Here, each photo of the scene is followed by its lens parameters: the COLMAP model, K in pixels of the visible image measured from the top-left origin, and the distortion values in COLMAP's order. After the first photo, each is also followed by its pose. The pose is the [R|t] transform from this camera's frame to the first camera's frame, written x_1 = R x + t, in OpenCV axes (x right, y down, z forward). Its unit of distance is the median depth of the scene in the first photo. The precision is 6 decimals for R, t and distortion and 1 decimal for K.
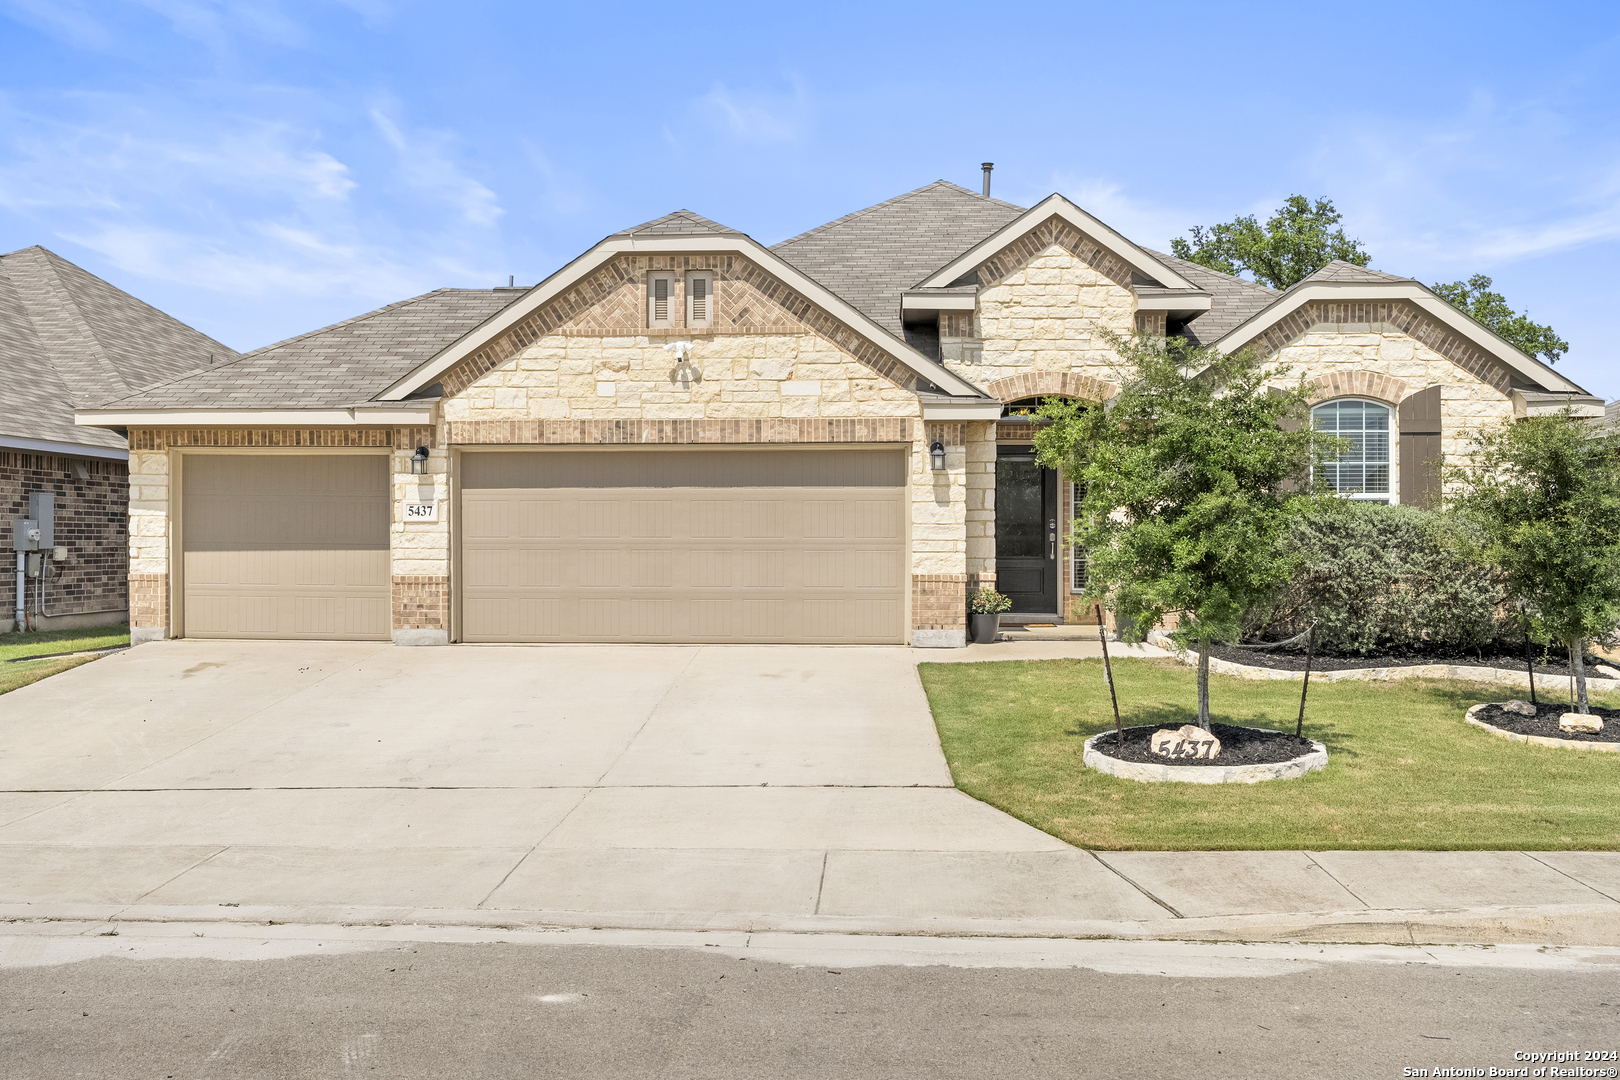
lens RADIAL K [[1602.8, 0, 810.0], [0, 1602.8, 540.0], [0, 0, 1]] dist [0.014151, -0.000685]
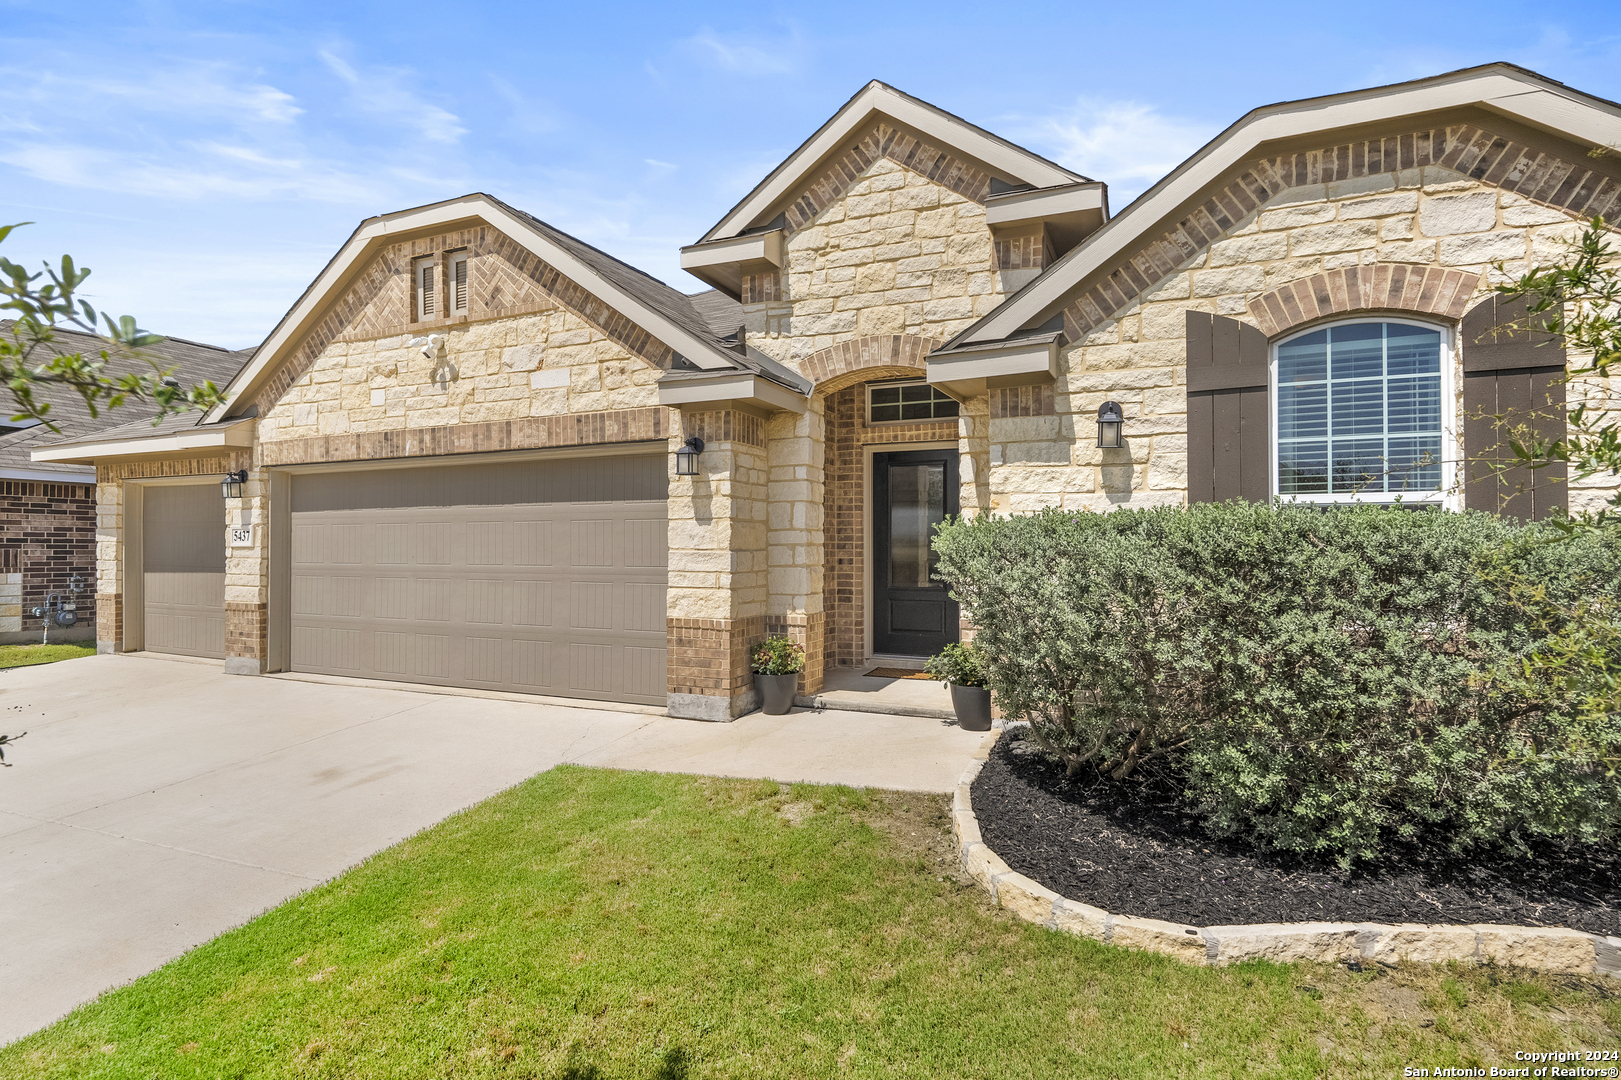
lens RADIAL K [[818.4, 0, 811.4], [0, 818.4, 543.1], [0, 0, 1]] dist [-0.002825, 0.001070]
pose [[0.932648, -0.002871, -0.360775, 0.260838], [0.000360, 0.999975, -0.007028, -0.010122], [0.360787, 0.006425, 0.932626, 0.666246]]
